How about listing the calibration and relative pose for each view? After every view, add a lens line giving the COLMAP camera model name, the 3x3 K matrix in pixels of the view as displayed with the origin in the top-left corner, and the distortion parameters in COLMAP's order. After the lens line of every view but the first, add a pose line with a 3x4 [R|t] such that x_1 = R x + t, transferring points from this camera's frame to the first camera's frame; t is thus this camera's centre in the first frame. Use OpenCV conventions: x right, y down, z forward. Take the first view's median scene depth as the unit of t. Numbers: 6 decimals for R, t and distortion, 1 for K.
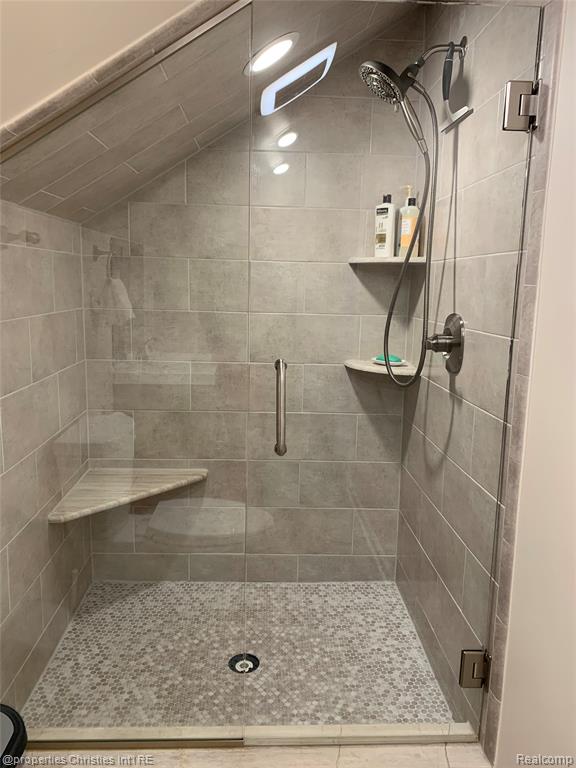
lens RADIAL K [[578.7, 0, 284.8], [0, 578.7, 378.7], [0, 0, 1]] dist [0.018288, -0.037159]
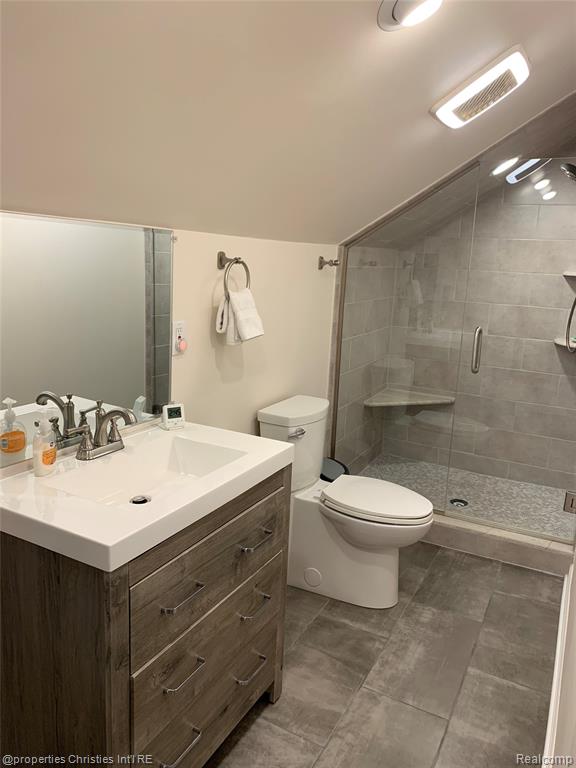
lens RADIAL K [[578.7, 0, 284.6], [0, 578.7, 378.7], [0, 0, 1]] dist [0.018288, -0.037159]
pose [[0.865073, 0.112036, -0.488974, 0.255147], [-0.098404, 0.993703, 0.053589, 0.063796], [0.491899, 0.001759, 0.870651, -0.697095]]
